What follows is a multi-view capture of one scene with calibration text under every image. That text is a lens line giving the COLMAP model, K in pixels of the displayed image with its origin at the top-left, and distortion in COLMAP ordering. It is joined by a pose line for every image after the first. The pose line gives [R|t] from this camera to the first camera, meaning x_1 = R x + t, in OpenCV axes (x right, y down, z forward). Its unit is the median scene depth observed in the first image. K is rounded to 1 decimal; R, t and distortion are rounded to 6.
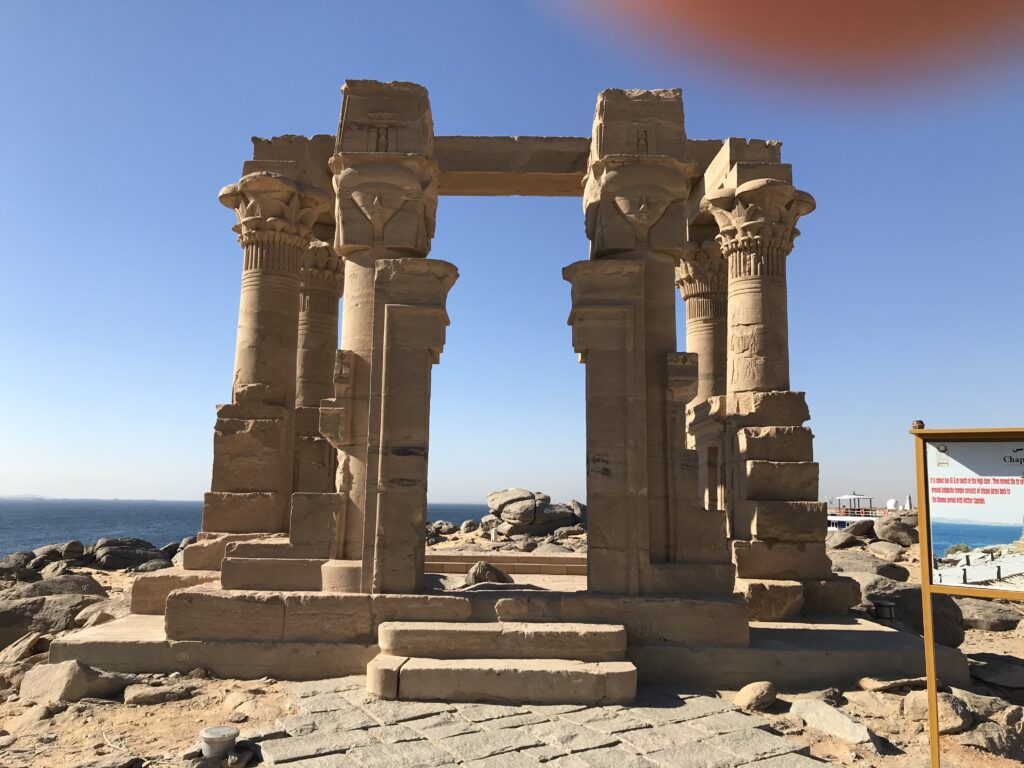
lens RADIAL K [[833.4, 0, 513.6], [0, 833.4, 385.1], [0, 0, 1]] dist [0.003842, 0.000417]
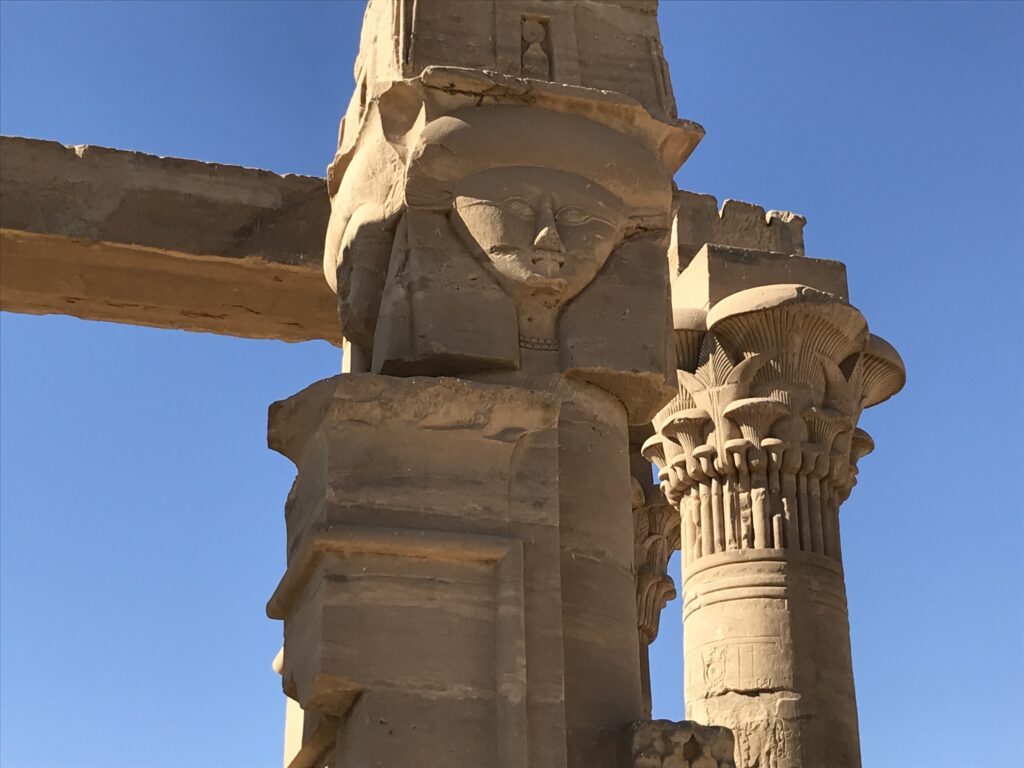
lens RADIAL K [[1797.8, 0, 506.5], [0, 1797.8, 374.7], [0, 0, 1]] dist [0.178722, 0.000000]
pose [[0.960423, 0.090298, 0.263505, -0.020562], [-0.009043, 0.955607, -0.294506, 0.022267], [-0.278400, 0.280468, 0.918603, 0.318437]]
